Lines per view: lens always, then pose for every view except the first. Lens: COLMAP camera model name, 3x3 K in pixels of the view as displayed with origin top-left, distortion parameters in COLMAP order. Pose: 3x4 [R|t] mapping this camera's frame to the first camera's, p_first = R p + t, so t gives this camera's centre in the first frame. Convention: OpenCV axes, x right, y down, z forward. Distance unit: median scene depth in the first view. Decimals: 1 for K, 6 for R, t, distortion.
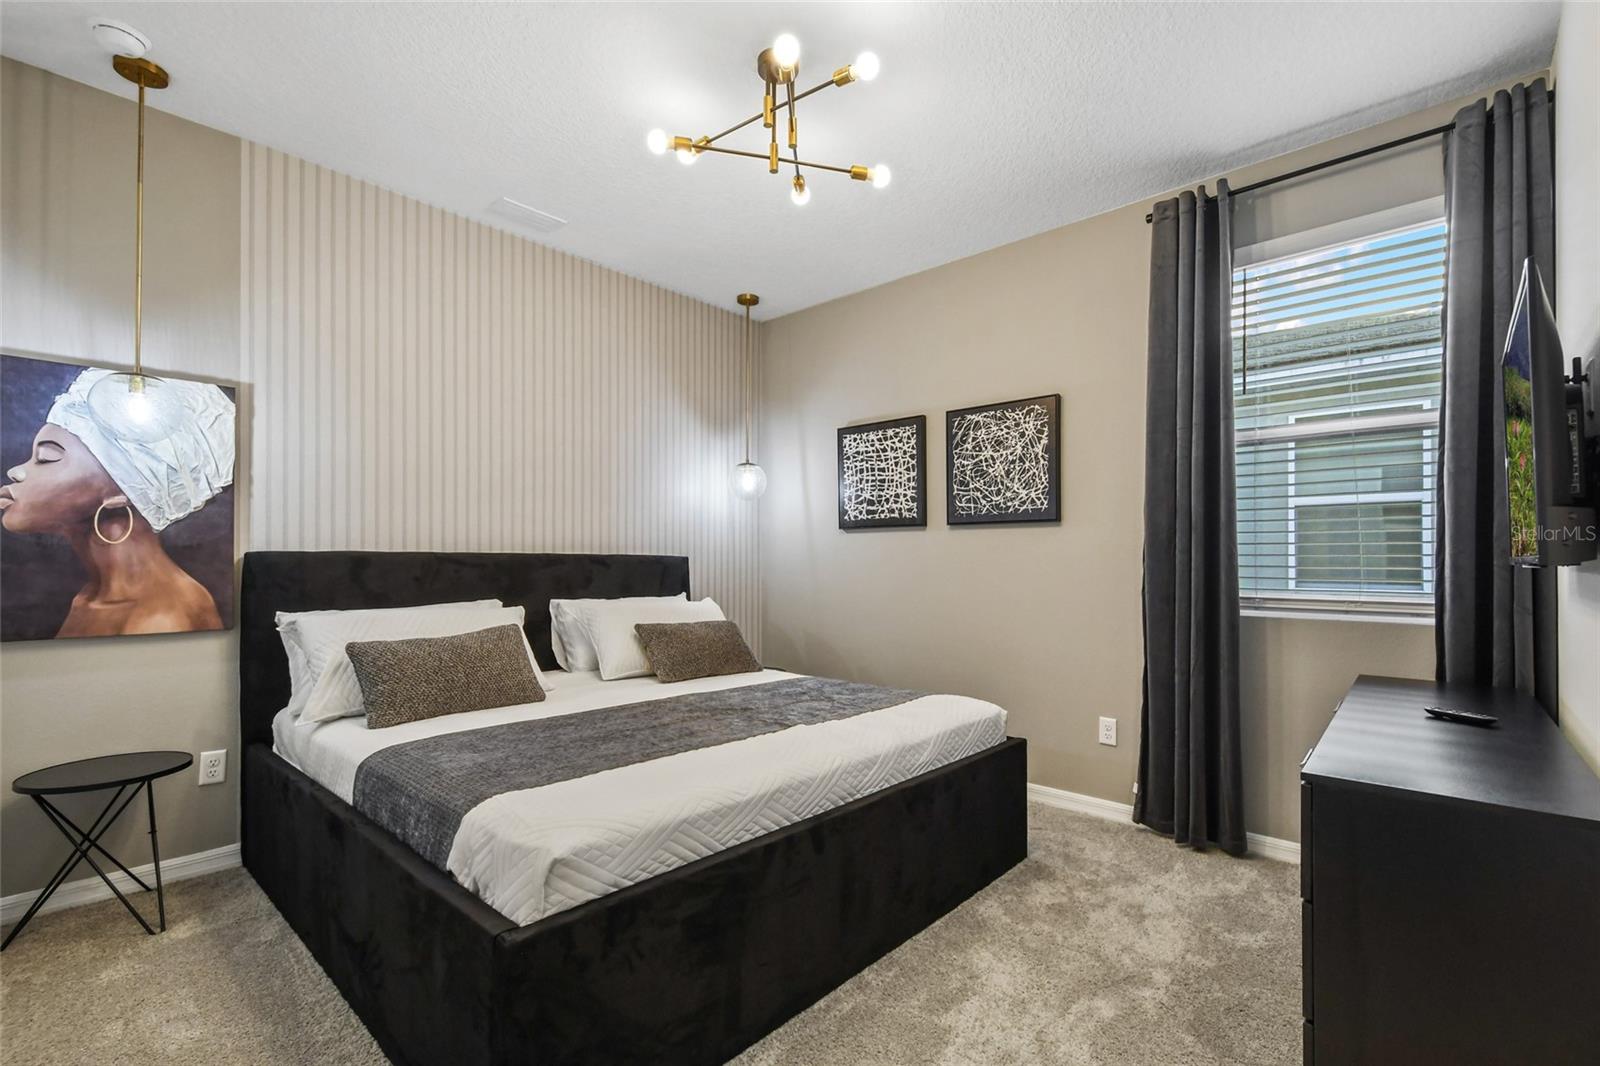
lens RADIAL K [[712.3, 0, 801.3], [0, 712.3, 551.3], [0, 0, 1]] dist [0.003347, 0.000055]
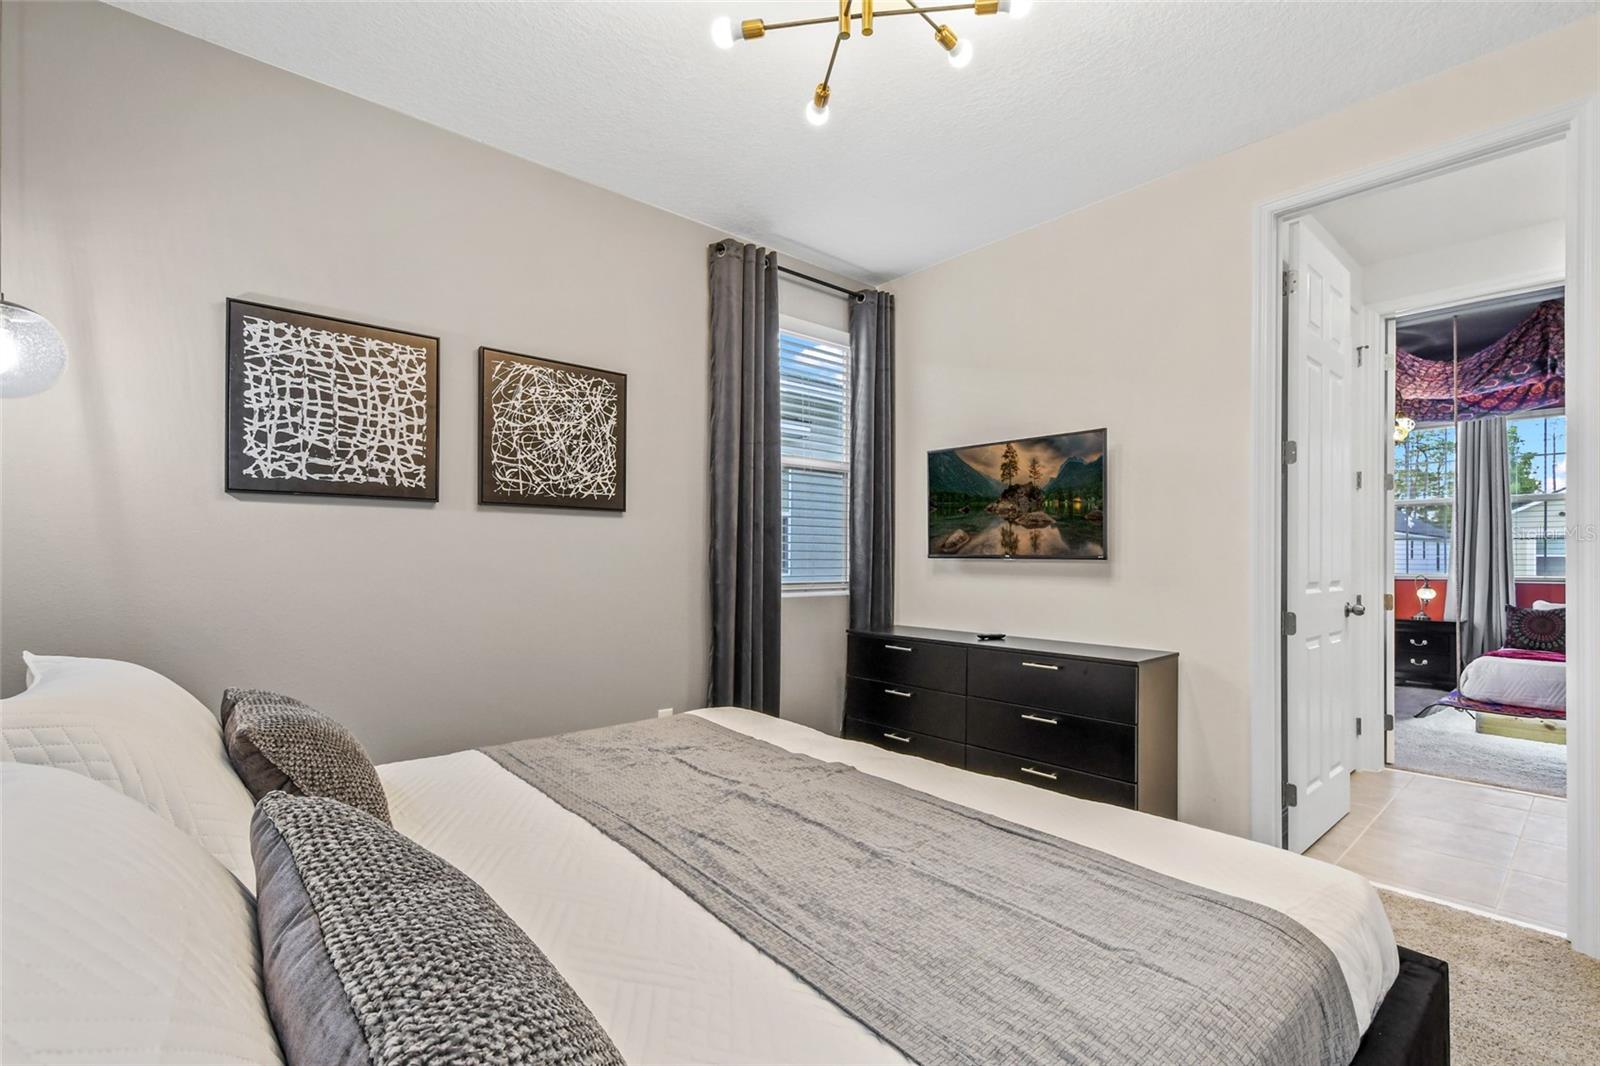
lens RADIAL K [[712.3, 0, 801.3], [0, 712.3, 551.3], [0, 0, 1]] dist [0.003347, 0.000055]
pose [[0.104301, 0.008469, 0.994510, -0.458773], [-0.017060, 0.999832, -0.006725, 0.009899], [-0.994399, -0.016265, 0.104428, 0.574782]]
